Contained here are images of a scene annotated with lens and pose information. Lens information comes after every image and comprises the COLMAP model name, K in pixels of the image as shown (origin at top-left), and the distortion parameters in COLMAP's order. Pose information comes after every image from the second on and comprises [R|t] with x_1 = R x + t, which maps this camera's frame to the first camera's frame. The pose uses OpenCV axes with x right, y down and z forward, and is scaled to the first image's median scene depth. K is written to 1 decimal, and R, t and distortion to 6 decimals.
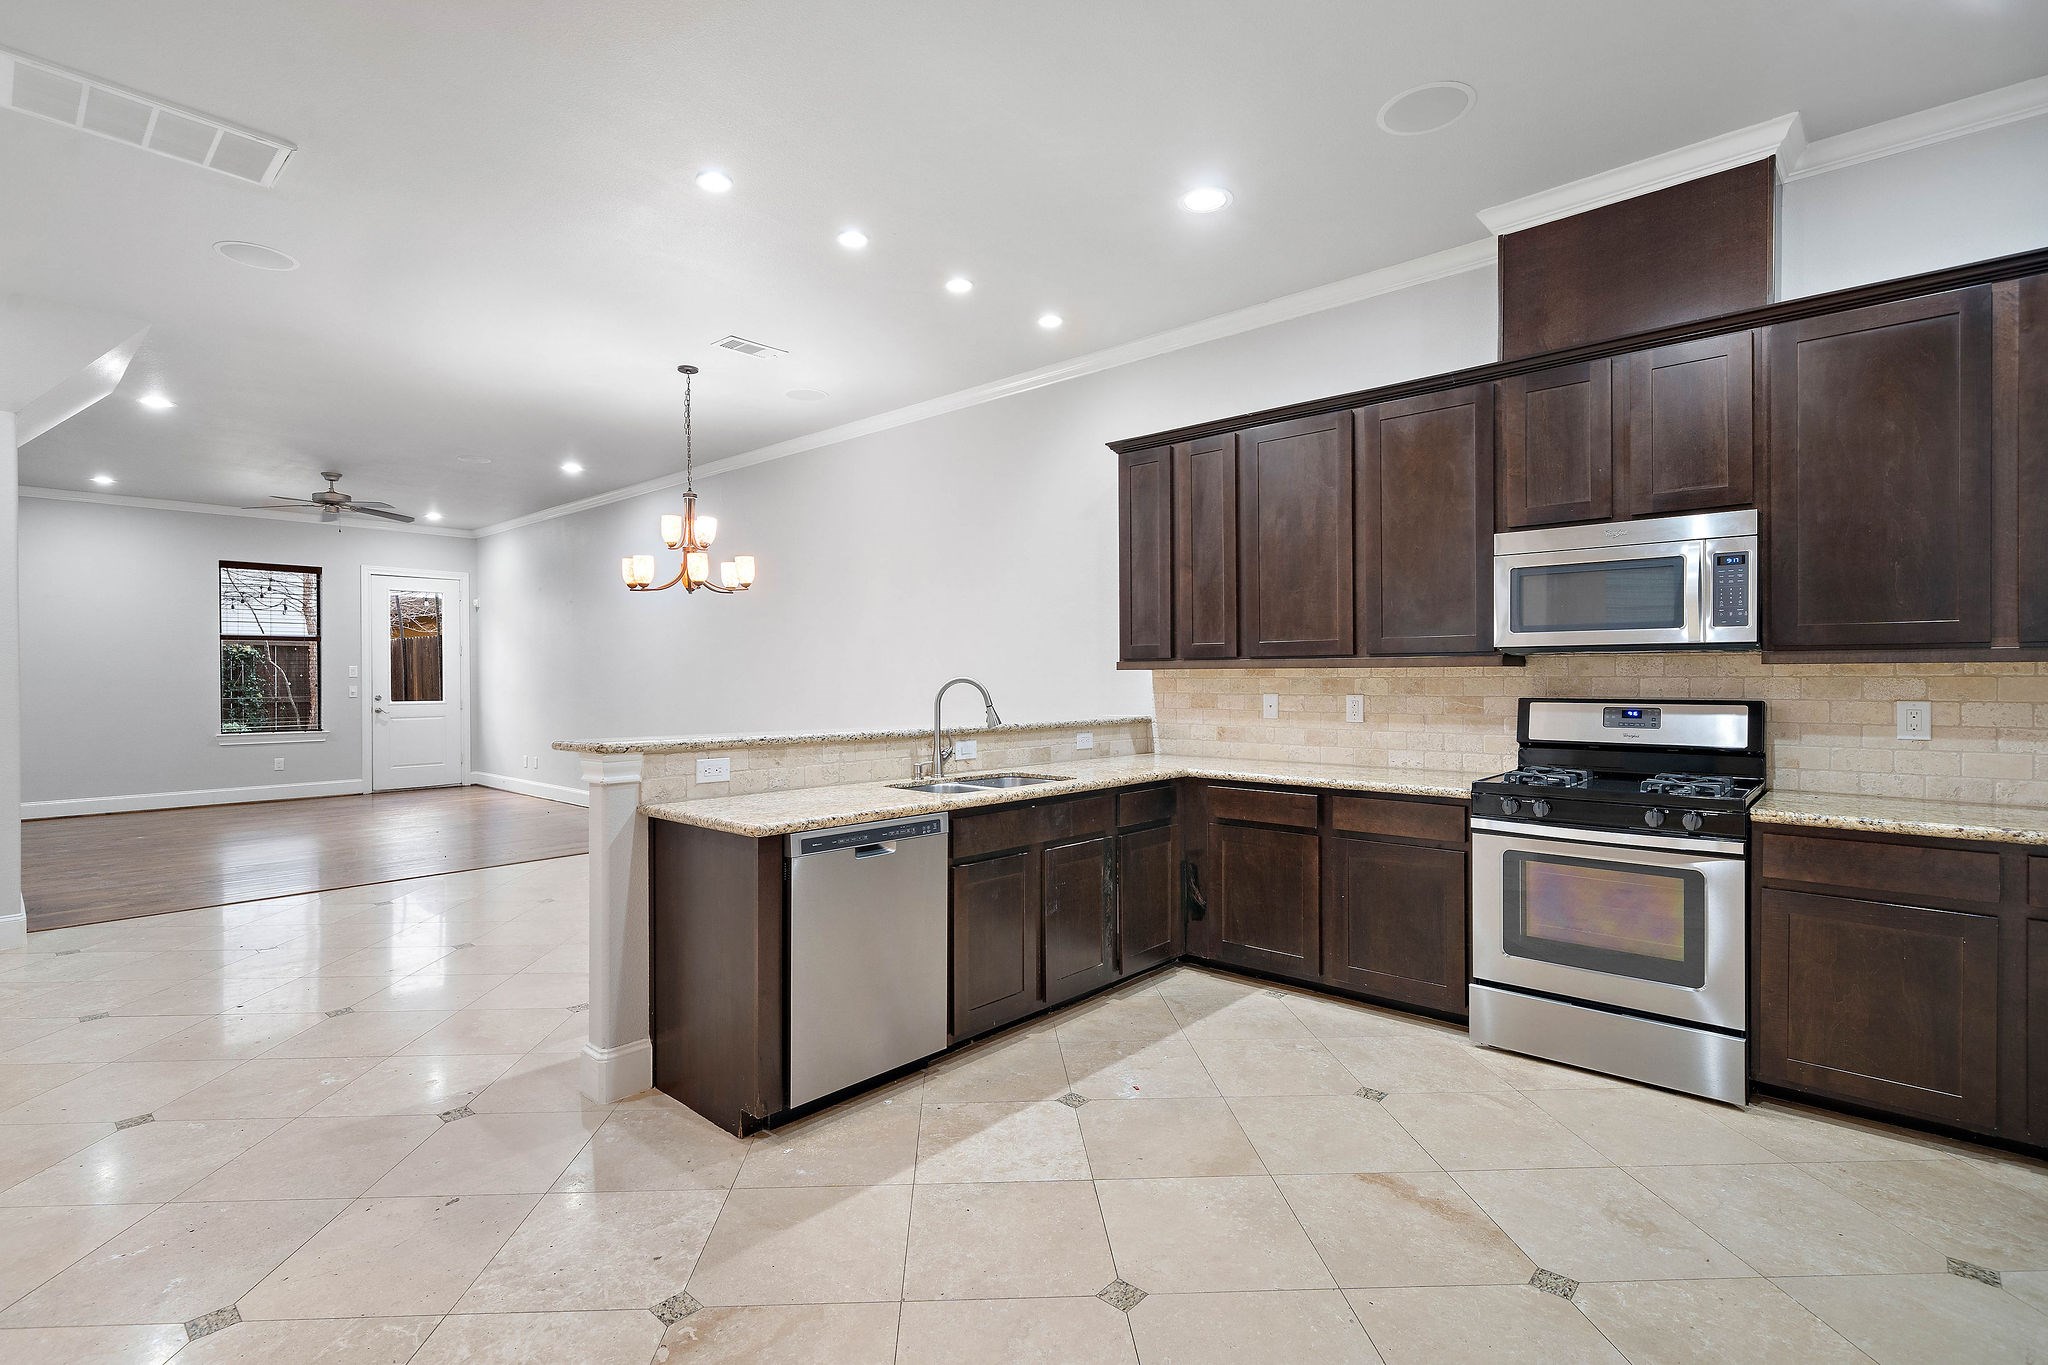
lens RADIAL K [[945.8, 0, 1021.0], [0, 945.8, 674.2], [0, 0, 1]] dist [-0.000523, 0.000300]
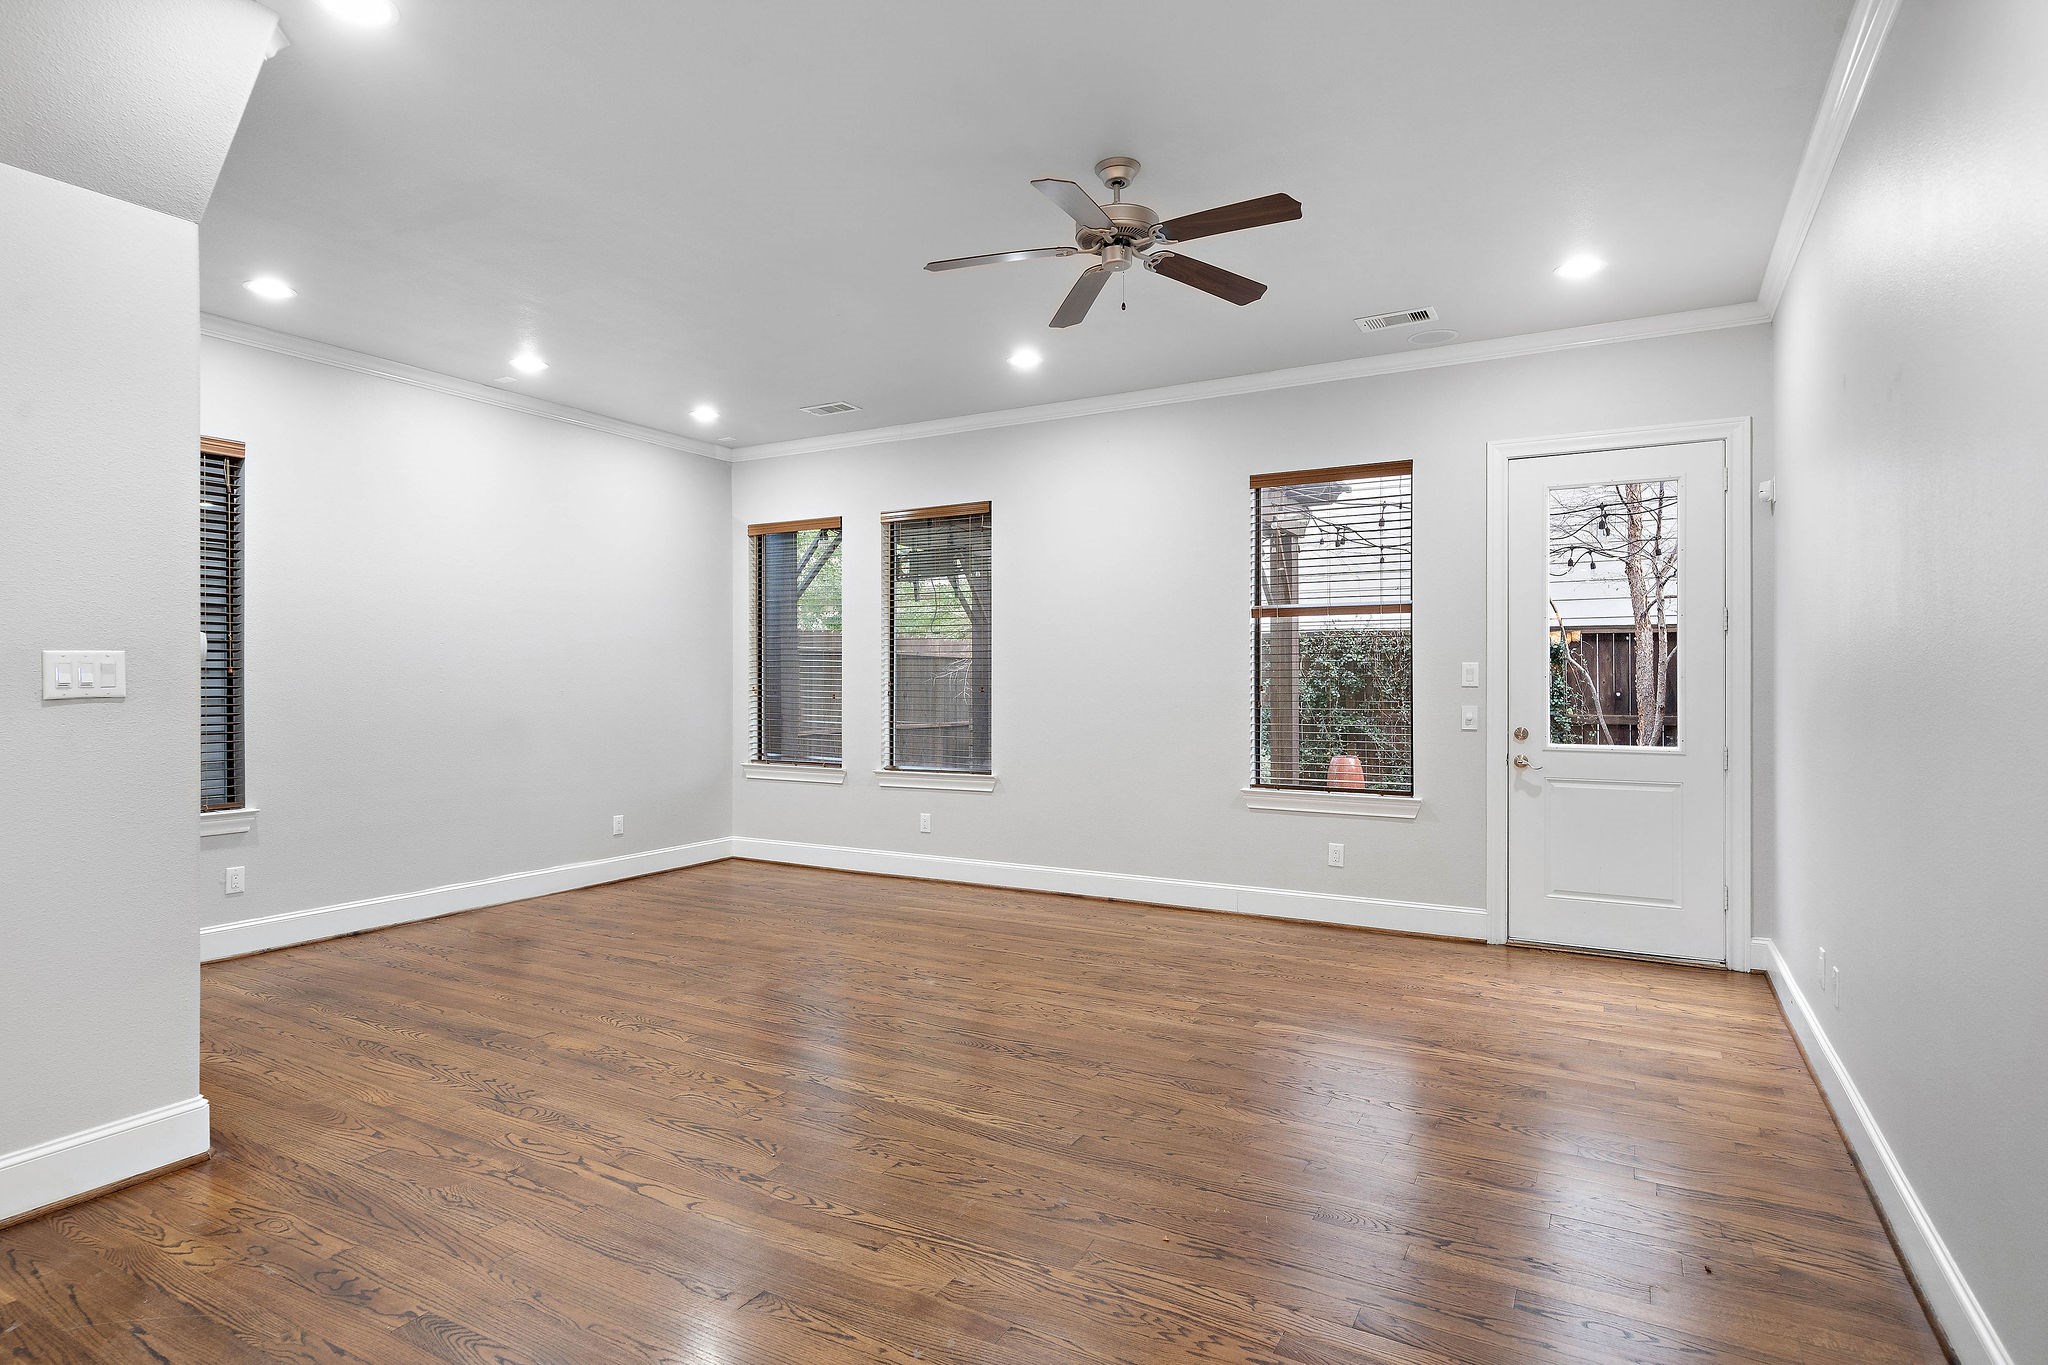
lens RADIAL K [[1054.1, 0, 1019.6], [0, 1054.1, 675.7], [0, 0, 1]] dist [0.005869, 0.001709]
pose [[0.203080, 0.001789, -0.979161, -0.728292], [-0.001848, 0.999997, 0.001444, -0.007280], [0.979160, 0.001516, 0.203083, 2.014670]]
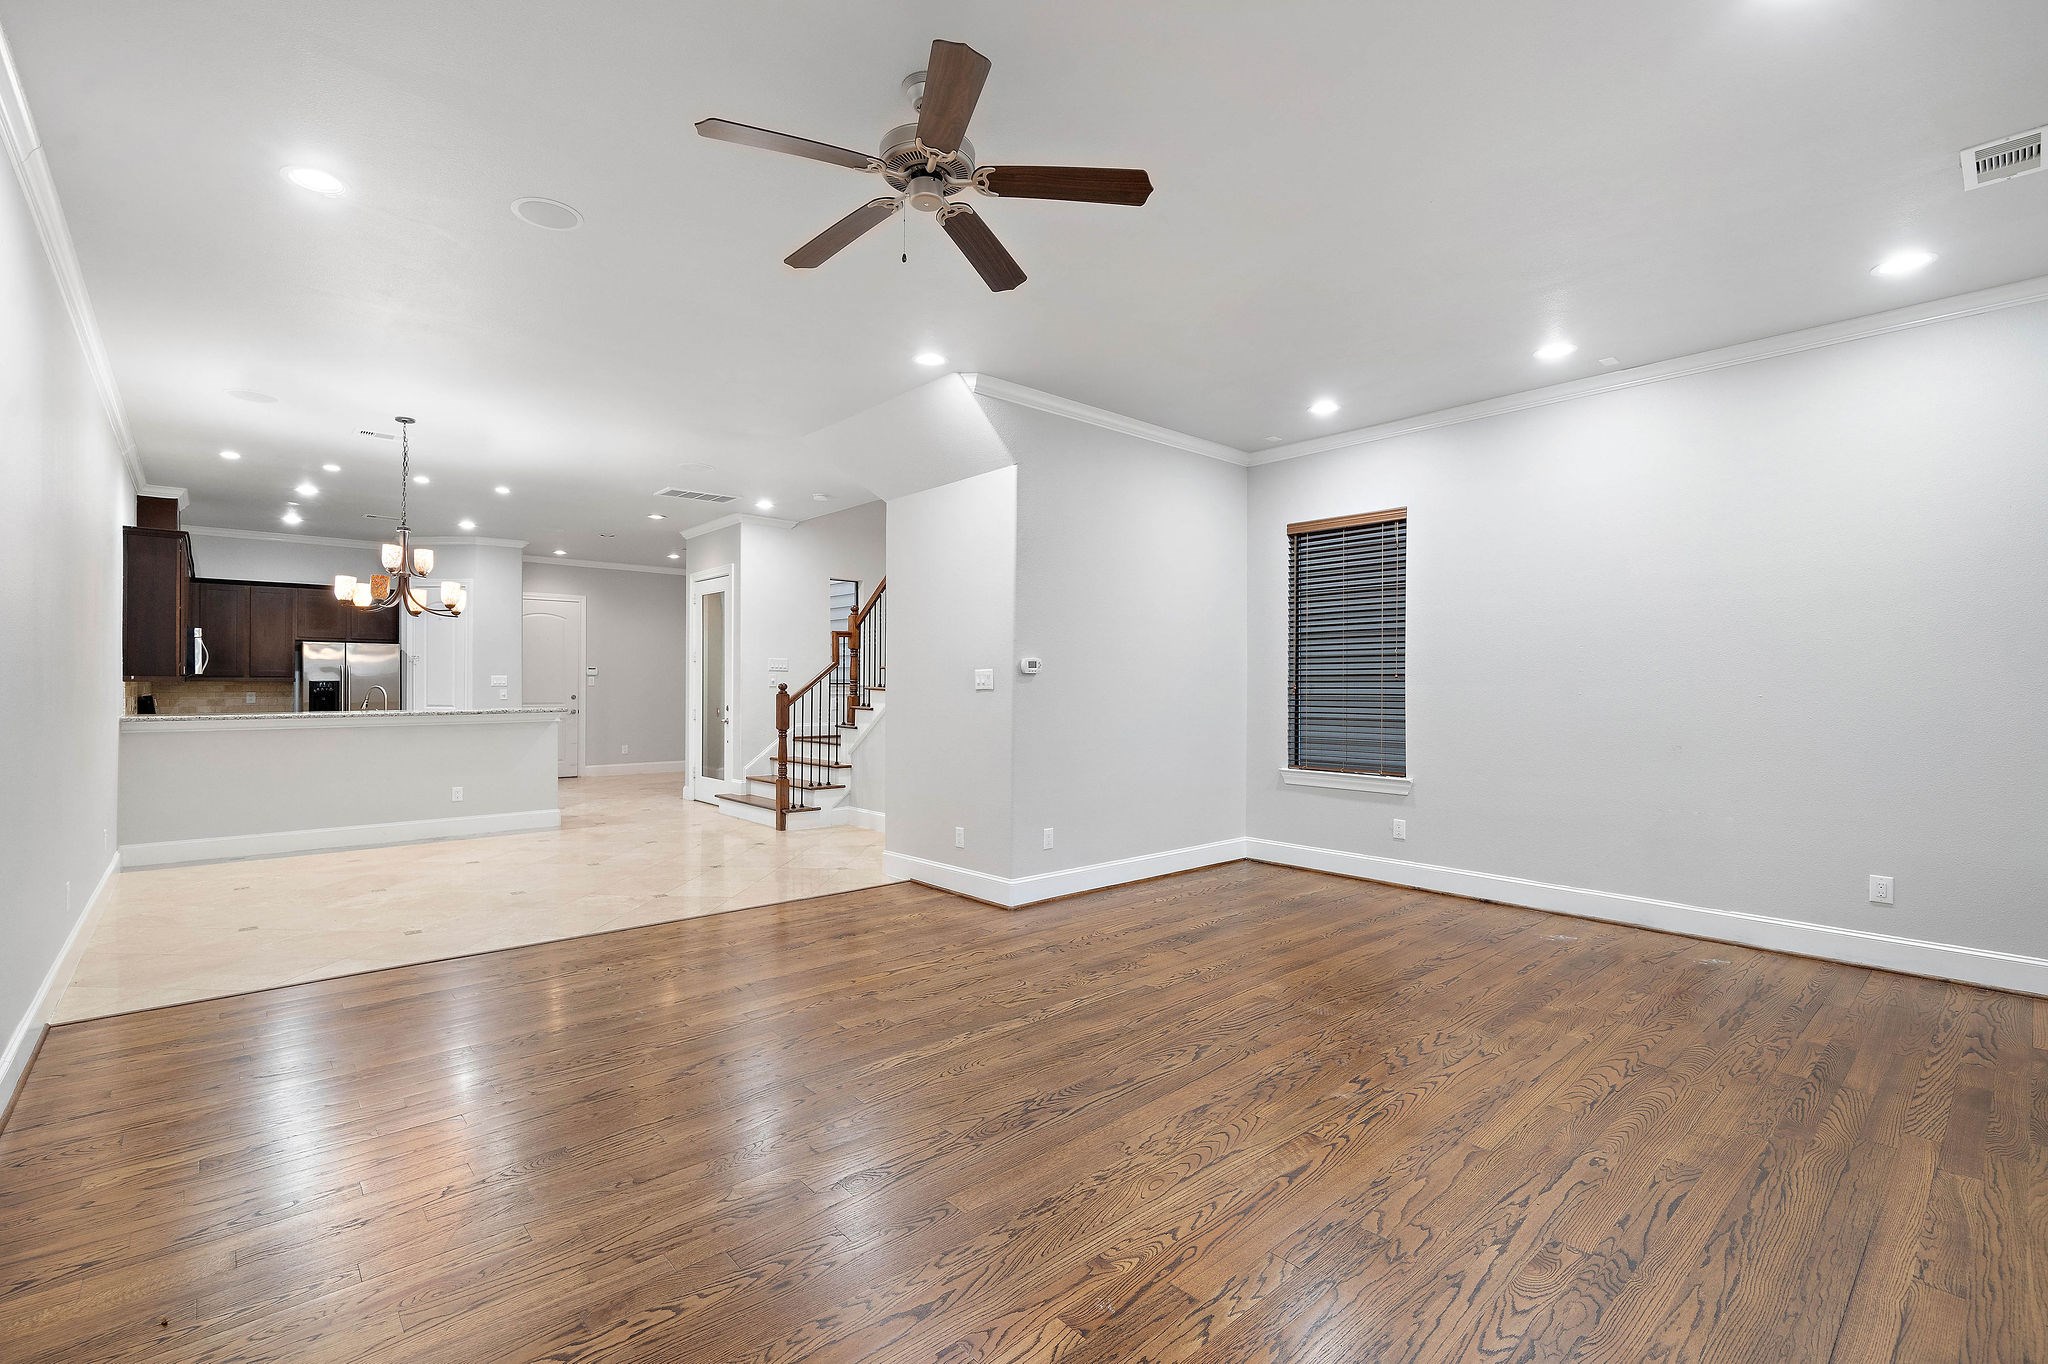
lens RADIAL K [[908.8, 0, 1017.7], [0, 908.8, 682.4], [0, 0, 1]] dist [0.002405, -0.000085]
pose [[-0.993243, 0.001560, 0.116045, -1.839847], [0.001522, 0.999999, -0.000422, -0.001837], [-0.116046, -0.000242, -0.993244, 3.037293]]
